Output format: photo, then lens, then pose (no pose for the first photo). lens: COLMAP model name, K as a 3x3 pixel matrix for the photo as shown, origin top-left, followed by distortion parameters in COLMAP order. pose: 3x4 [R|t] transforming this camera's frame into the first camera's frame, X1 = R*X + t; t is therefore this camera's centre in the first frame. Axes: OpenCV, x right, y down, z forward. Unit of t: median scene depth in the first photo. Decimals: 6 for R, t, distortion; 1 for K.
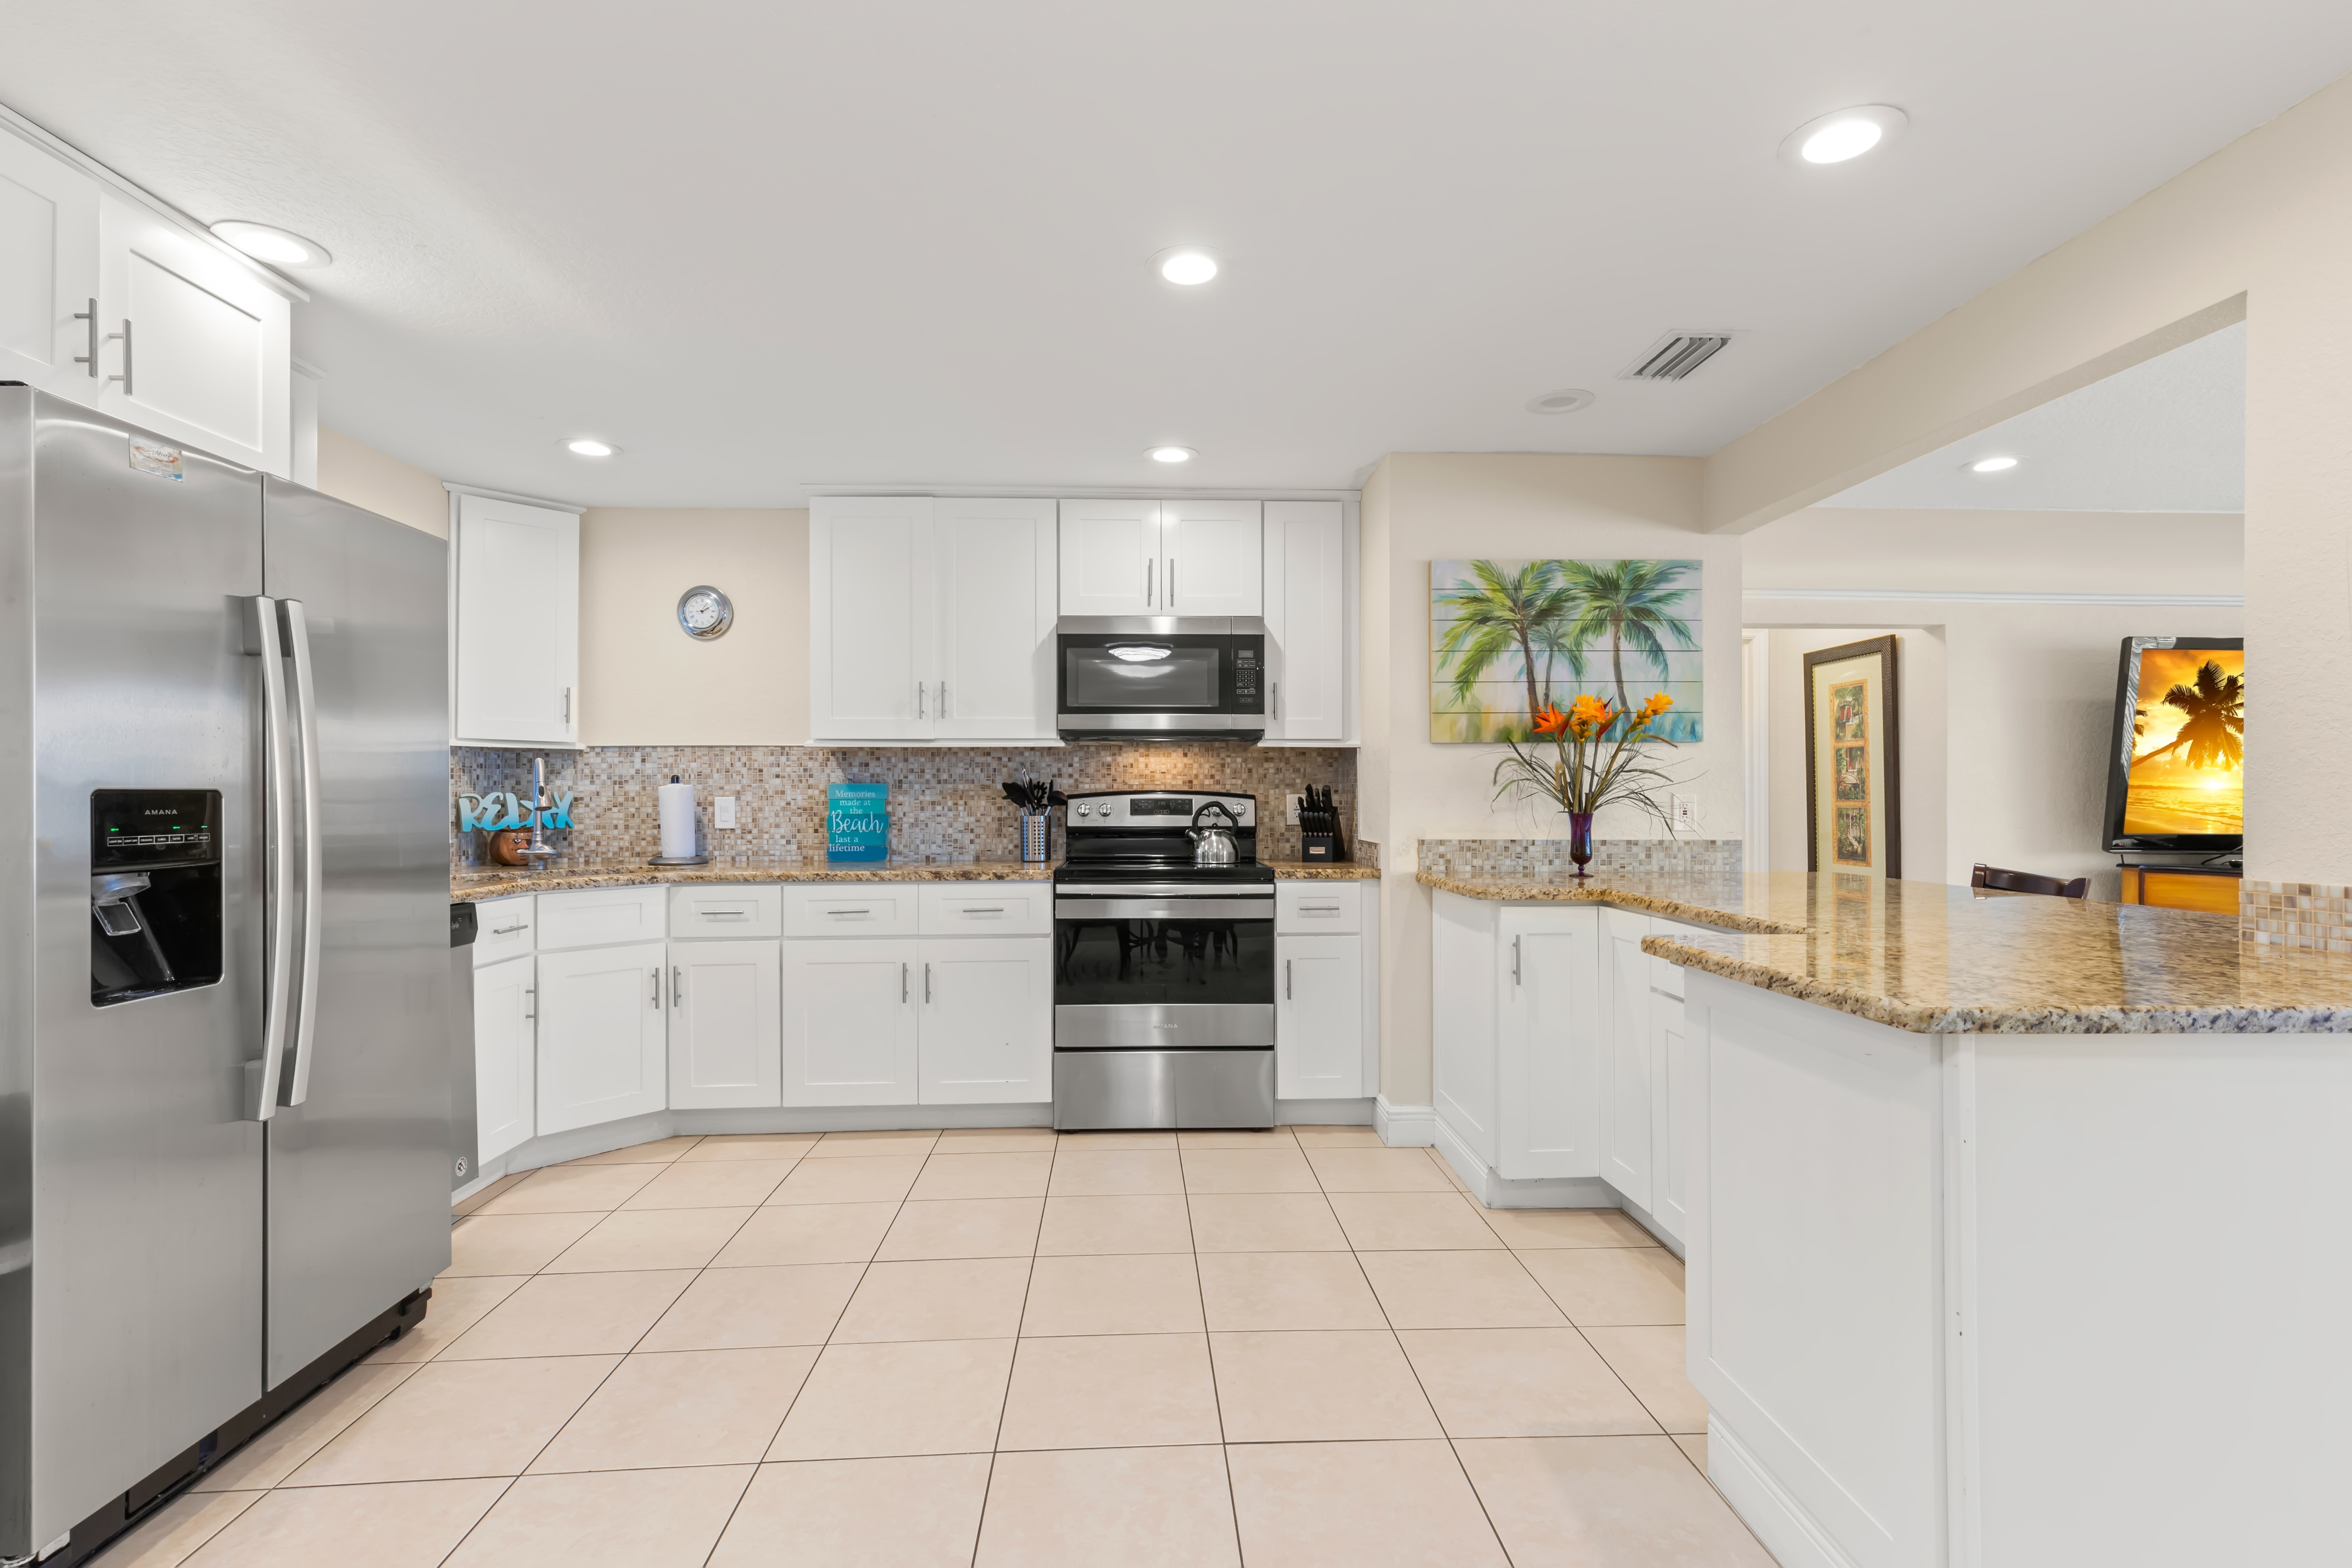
lens RADIAL K [[1071.5, 0, 1171.0], [0, 1071.5, 787.9], [0, 0, 1]] dist [0.013590, -0.000021]
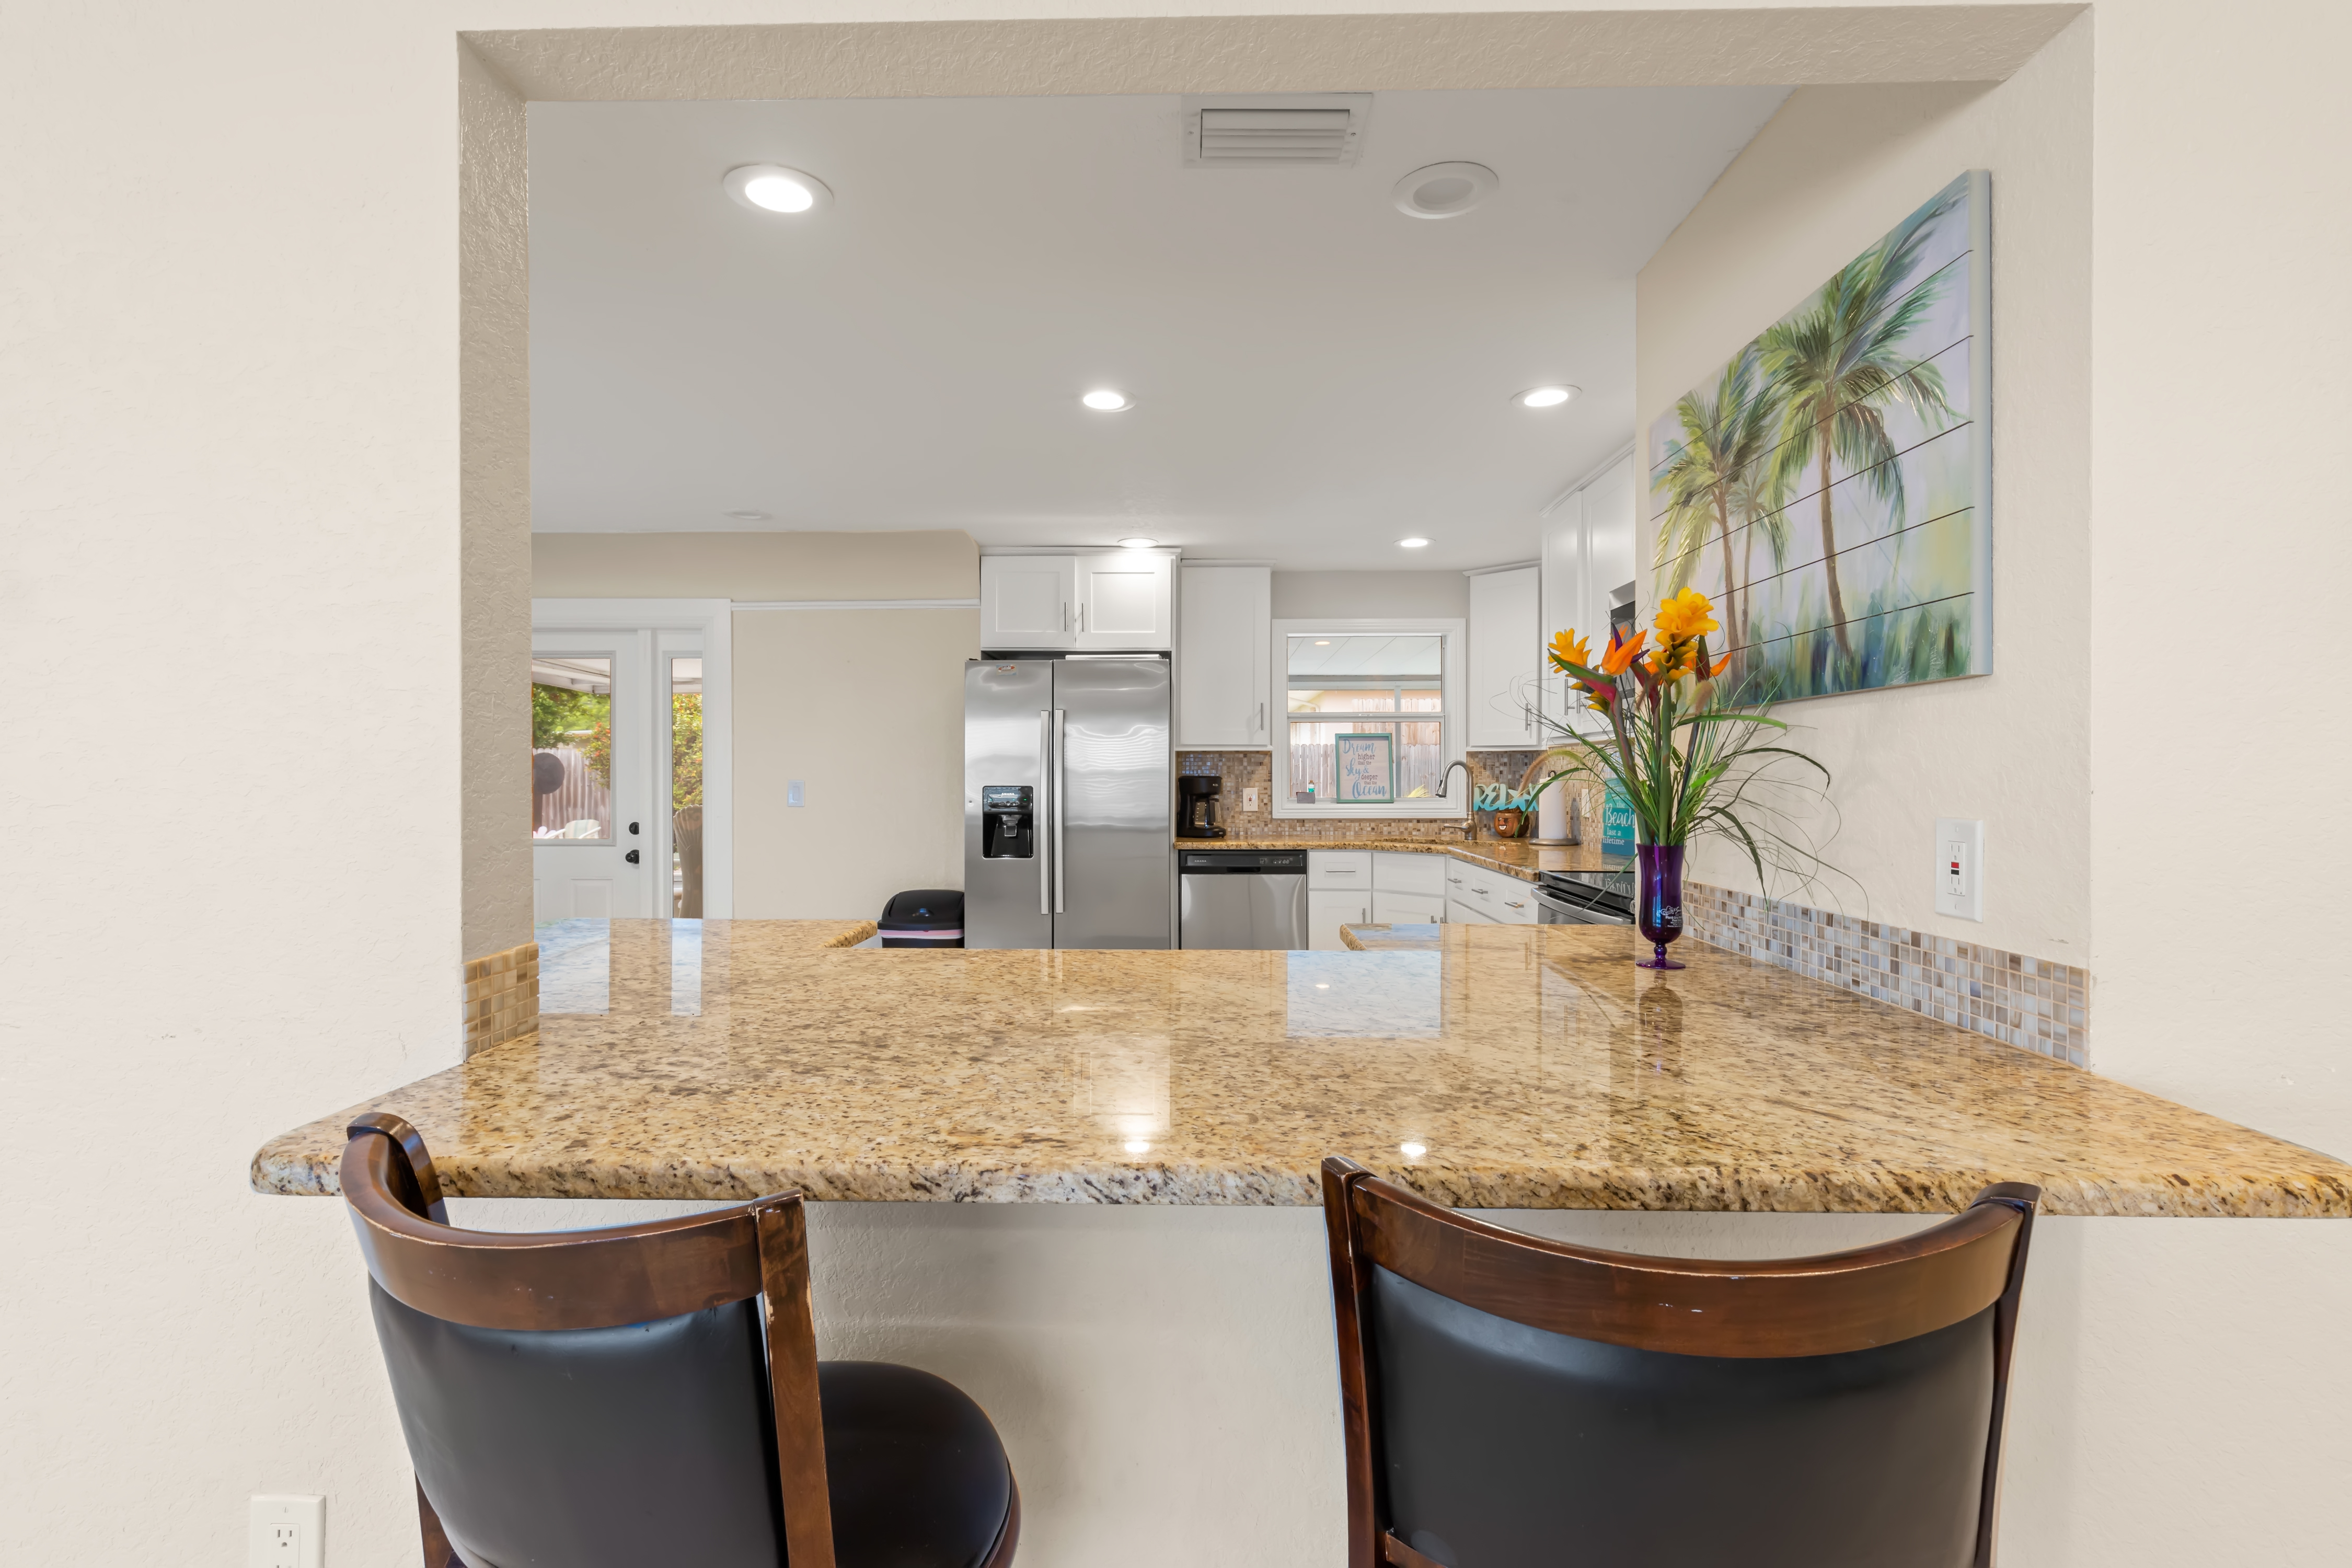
lens RADIAL K [[1067.0, 0, 1183.2], [0, 1067.0, 777.8], [0, 0, 1]] dist [0.010453, -0.000417]
pose [[-0.049685, 0.003662, -0.998758, 0.773622], [0.006676, 0.999972, 0.003335, -0.010406], [0.998743, -0.006502, -0.049708, 0.673057]]
